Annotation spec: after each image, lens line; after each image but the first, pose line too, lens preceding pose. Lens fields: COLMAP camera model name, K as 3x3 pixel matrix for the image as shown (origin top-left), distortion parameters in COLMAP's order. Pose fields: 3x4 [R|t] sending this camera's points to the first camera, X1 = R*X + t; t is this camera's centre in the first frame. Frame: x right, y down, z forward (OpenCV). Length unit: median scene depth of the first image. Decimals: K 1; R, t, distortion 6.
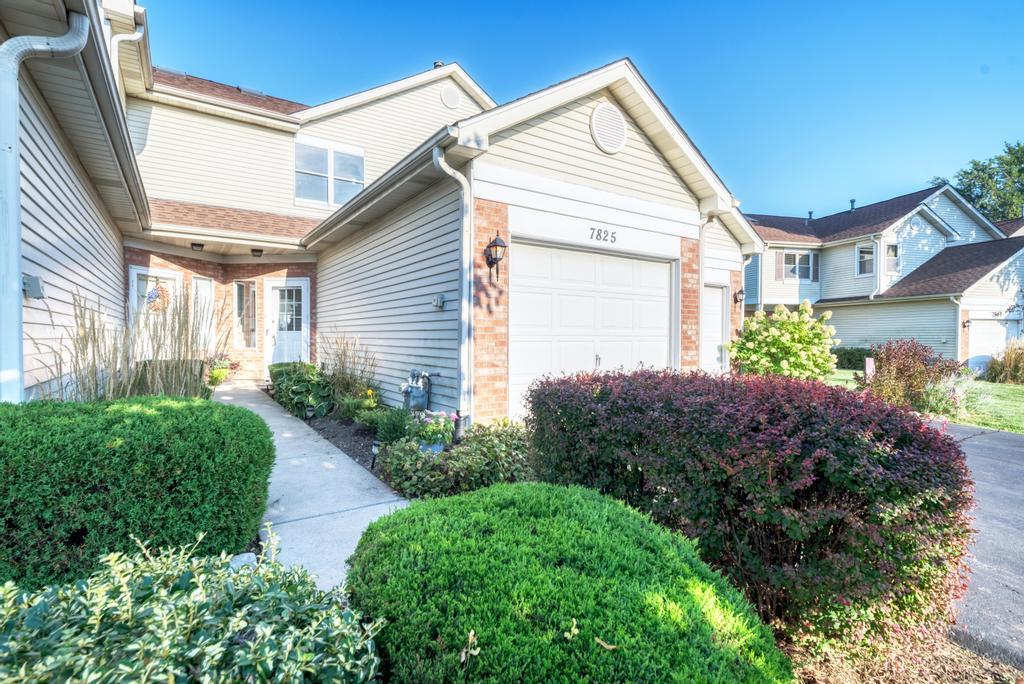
lens RADIAL K [[486.6, 0, 512.0], [0, 486.6, 342.0], [0, 0, 1]] dist [0.001901, 0.000047]
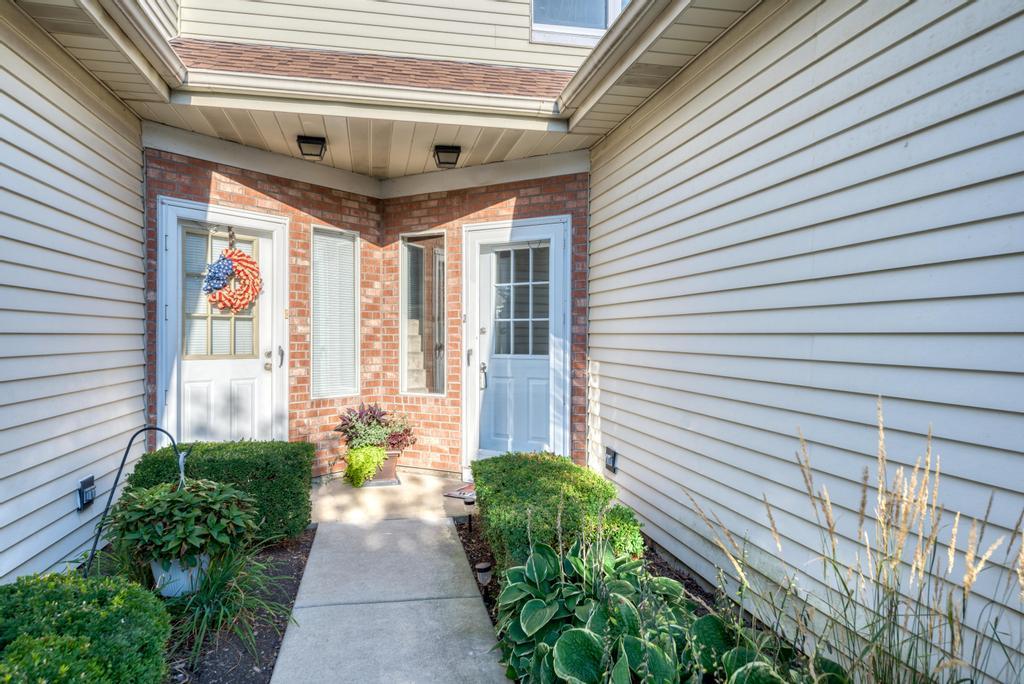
lens RADIAL K [[690.9, 0, 512.0], [0, 690.9, 342.0], [0, 0, 1]] dist [-0.001844, -0.000268]
pose [[0.921551, 0.001483, -0.388255, -0.251222], [-0.003073, 0.999989, -0.003475, -0.031958], [0.388246, 0.004395, 0.921545, 0.492356]]
